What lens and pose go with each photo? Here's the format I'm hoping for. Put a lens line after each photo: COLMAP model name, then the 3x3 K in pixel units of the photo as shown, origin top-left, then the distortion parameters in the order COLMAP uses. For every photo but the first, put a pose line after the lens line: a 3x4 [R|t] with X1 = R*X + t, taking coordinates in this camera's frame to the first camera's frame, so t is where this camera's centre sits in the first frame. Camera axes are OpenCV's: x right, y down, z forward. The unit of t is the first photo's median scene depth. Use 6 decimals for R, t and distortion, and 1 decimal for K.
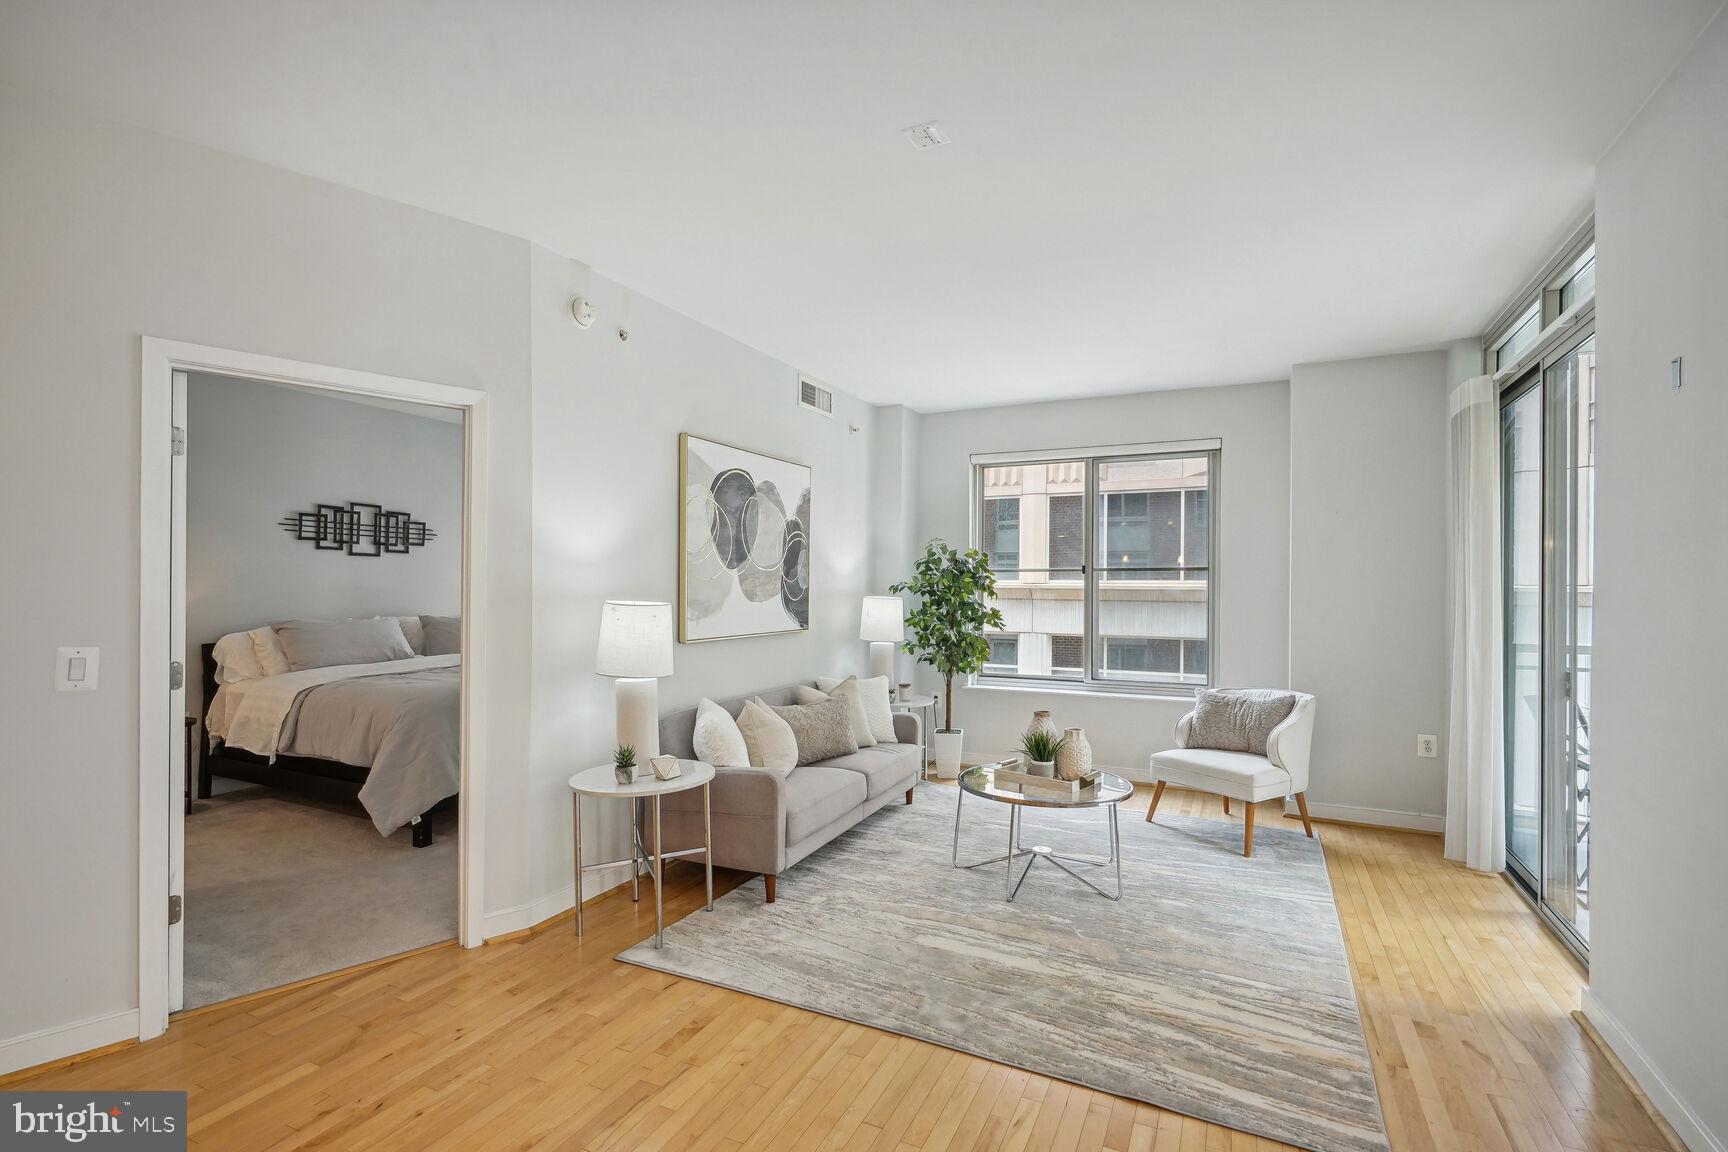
lens RADIAL K [[806.1, 0, 866.8], [0, 806.1, 602.5], [0, 0, 1]] dist [-0.002787, 0.000018]
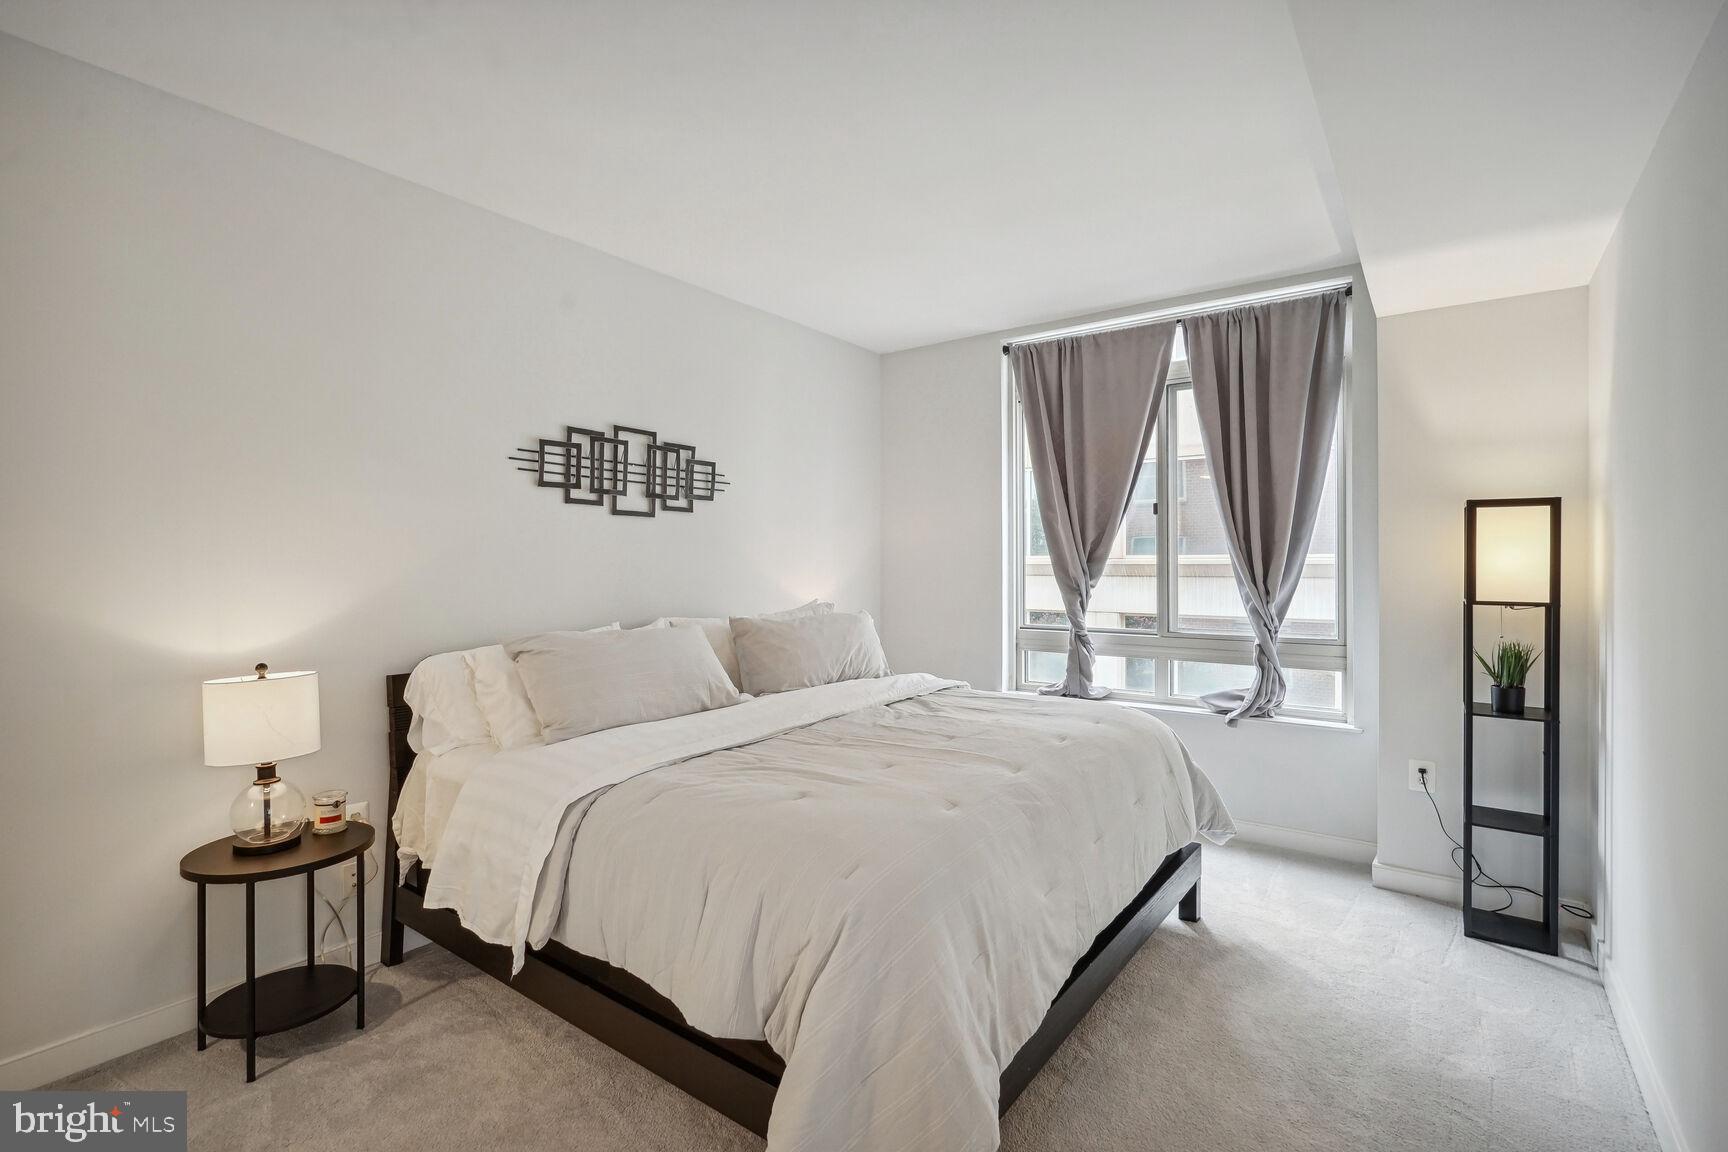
lens RADIAL K [[806.9, 0, 864.0], [0, 806.9, 576.0], [0, 0, 1]] dist [-0.019016, 0.000106]
pose [[0.983208, -0.007133, -0.182351, -0.356312], [0.005748, 0.999951, -0.008121, -0.007640], [0.182400, 0.006936, 0.983200, 0.455945]]
